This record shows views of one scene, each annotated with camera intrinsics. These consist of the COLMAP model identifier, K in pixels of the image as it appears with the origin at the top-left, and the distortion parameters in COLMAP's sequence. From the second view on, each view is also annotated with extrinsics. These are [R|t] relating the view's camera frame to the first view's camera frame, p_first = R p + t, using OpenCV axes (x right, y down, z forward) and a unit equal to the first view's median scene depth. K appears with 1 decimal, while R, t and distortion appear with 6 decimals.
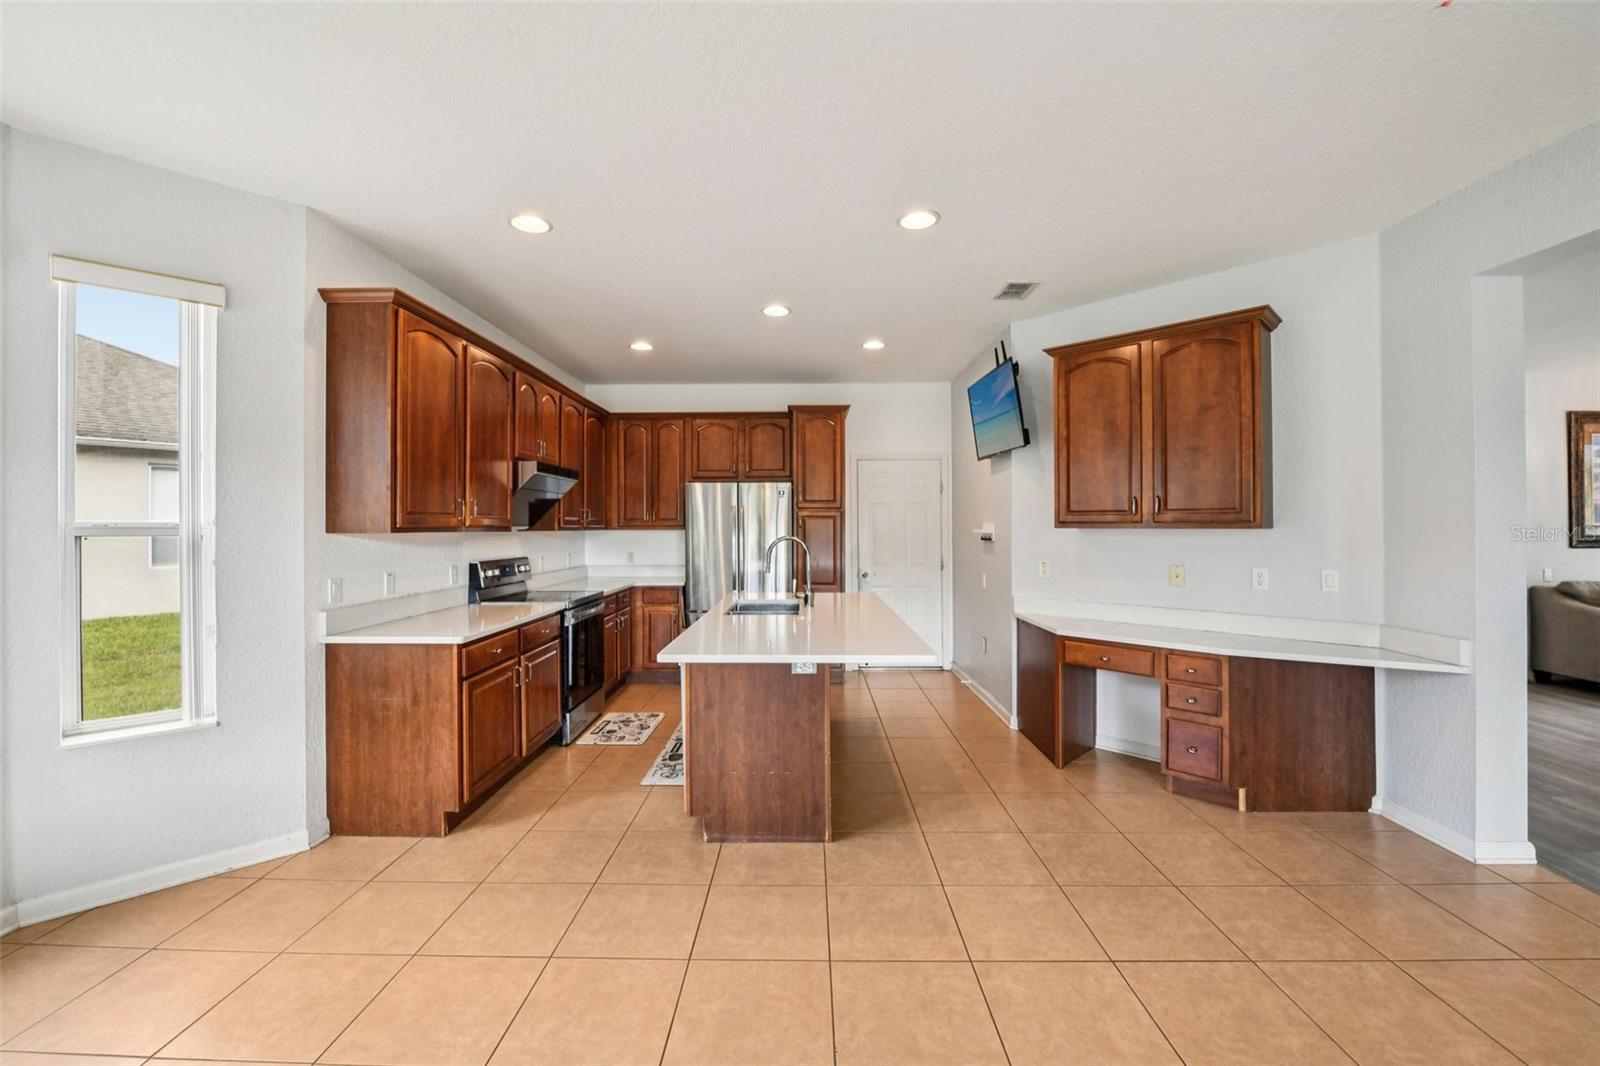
lens RADIAL K [[659.3, 0, 796.5], [0, 659.3, 525.4], [0, 0, 1]] dist [-0.012657, -0.002770]
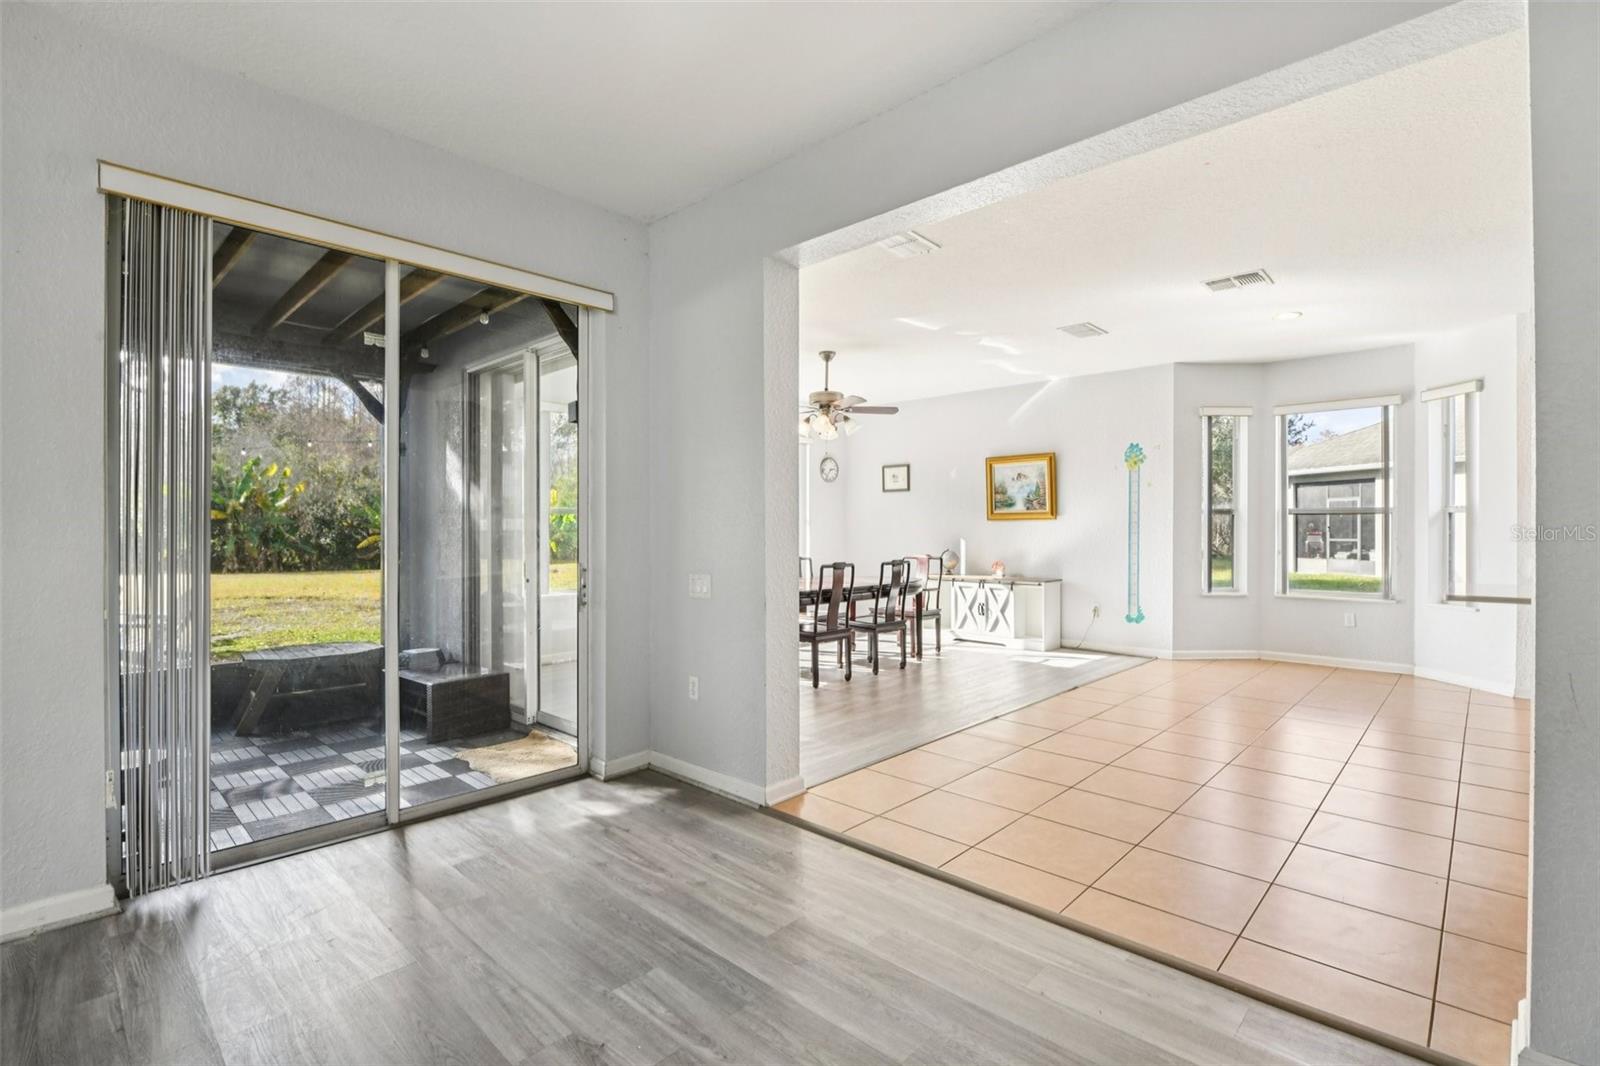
lens RADIAL K [[715.3, 0, 810.3], [0, 715.3, 529.5], [0, 0, 1]] dist [-0.003276, -0.001550]
pose [[-0.676903, 0.004600, -0.736058, 1.508811], [0.003472, 0.999989, 0.003056, 0.040840], [0.736064, -0.000487, -0.676912, 0.751623]]
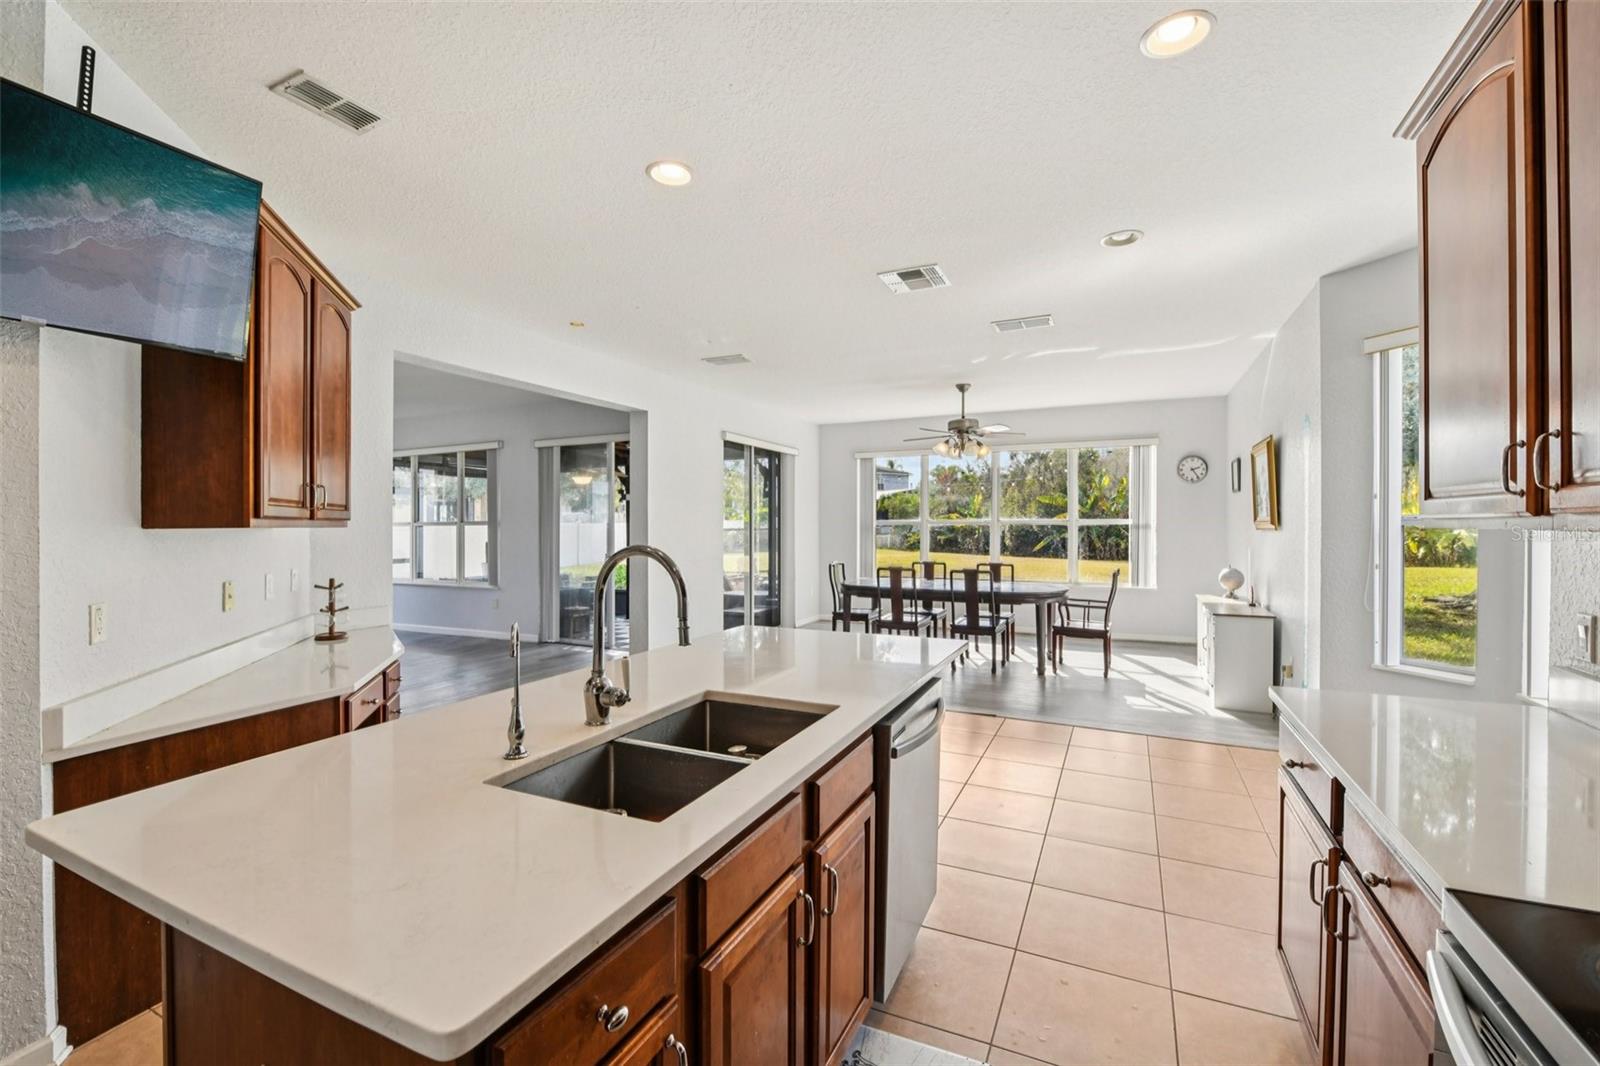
lens RADIAL K [[659.3, 0, 786.8], [0, 659.3, 525.2], [0, 0, 1]] dist [-0.012657, -0.002770]
pose [[-0.892867, 0.006832, 0.450269, -0.333149], [0.006143, 0.999977, -0.002992, 0.006841], [-0.450279, 0.000094, -0.892888, 1.537718]]
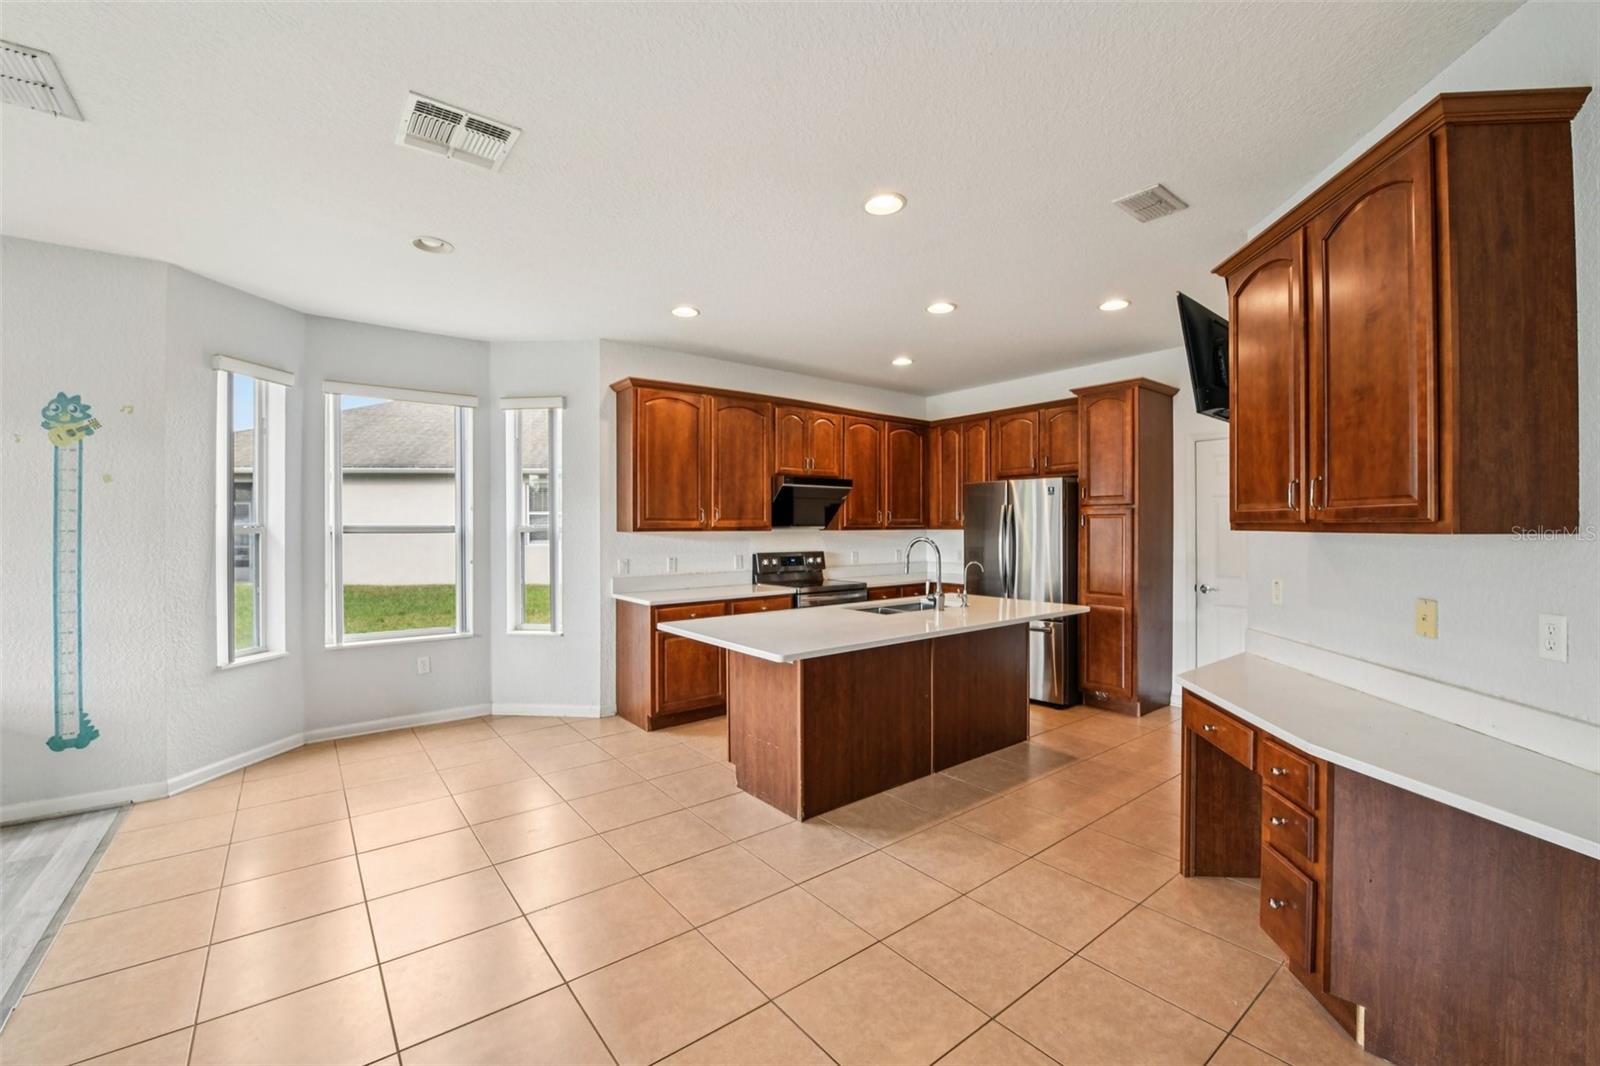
lens RADIAL K [[659.3, 0, 800.4], [0, 659.3, 522.9], [0, 0, 1]] dist [-0.012657, -0.002770]
pose [[0.632384, -0.003591, -0.774647, 0.756575], [0.003373, 0.999993, -0.001882, -0.004880], [0.774648, -0.001423, 0.632391, 0.272318]]
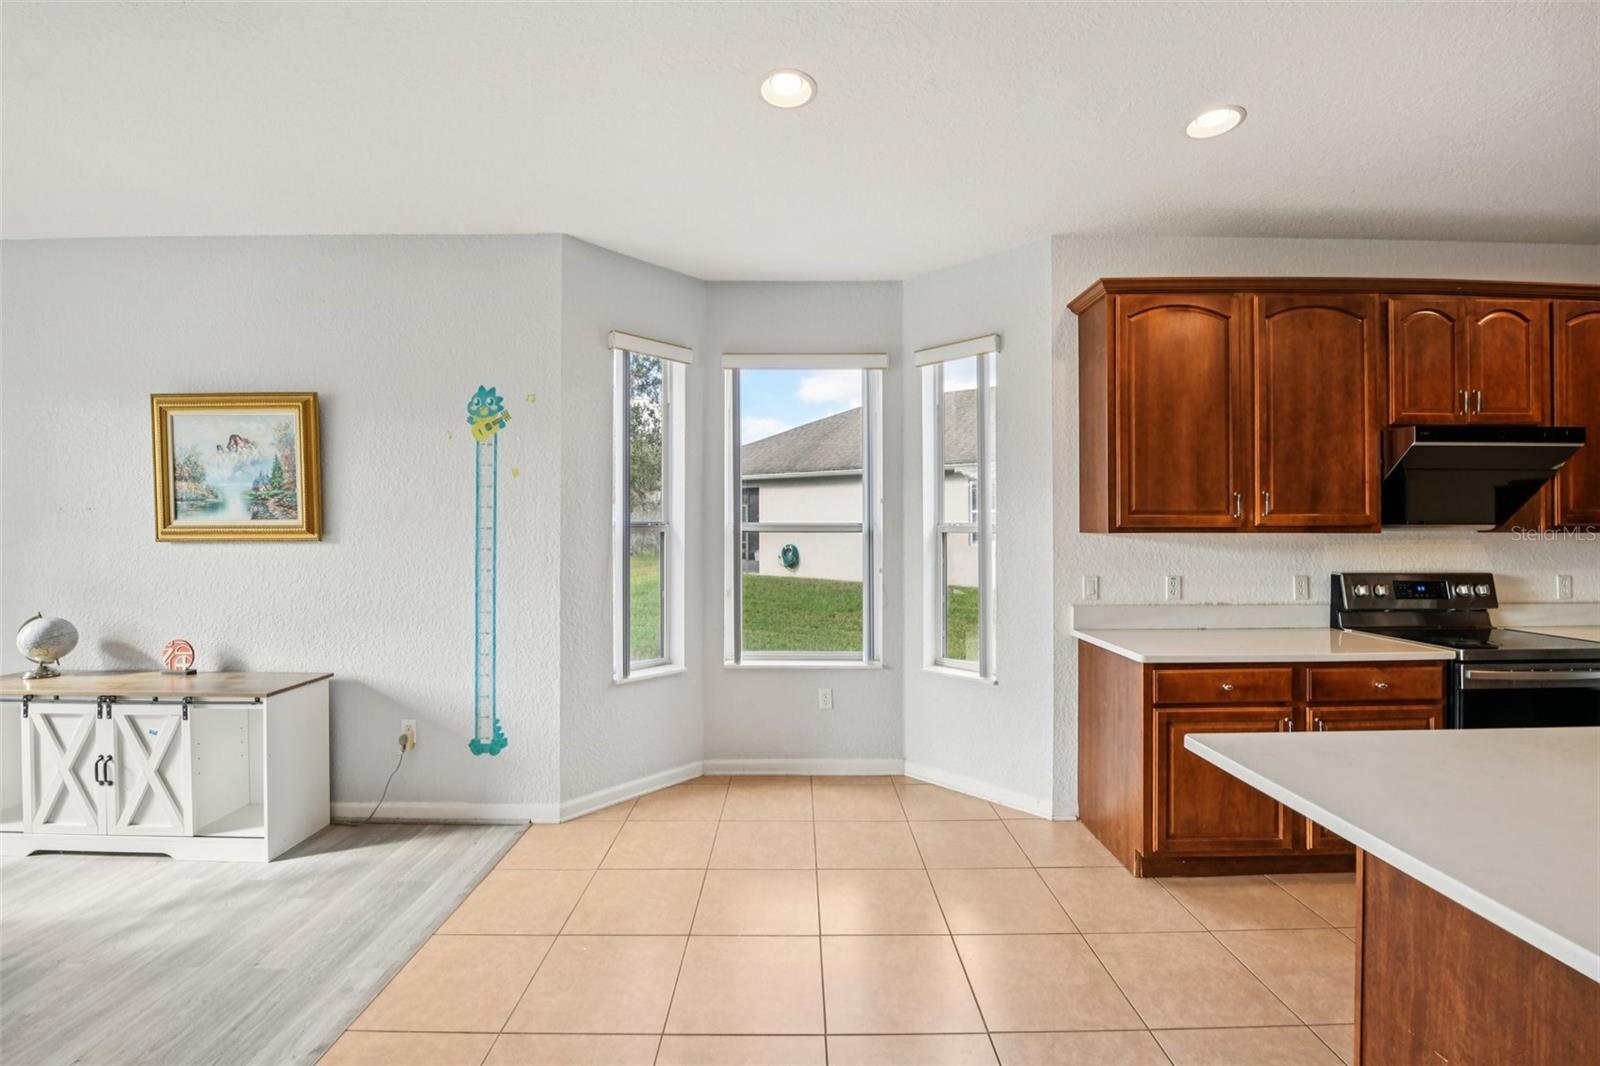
lens RADIAL K [[659.3, 0, 801.7], [0, 659.3, 525.1], [0, 0, 1]] dist [-0.012657, -0.002770]
pose [[0.027897, -0.001475, -0.999610, 0.289781], [0.003425, 0.999993, -0.001380, -0.000132], [0.999605, -0.003385, 0.027902, 0.460059]]
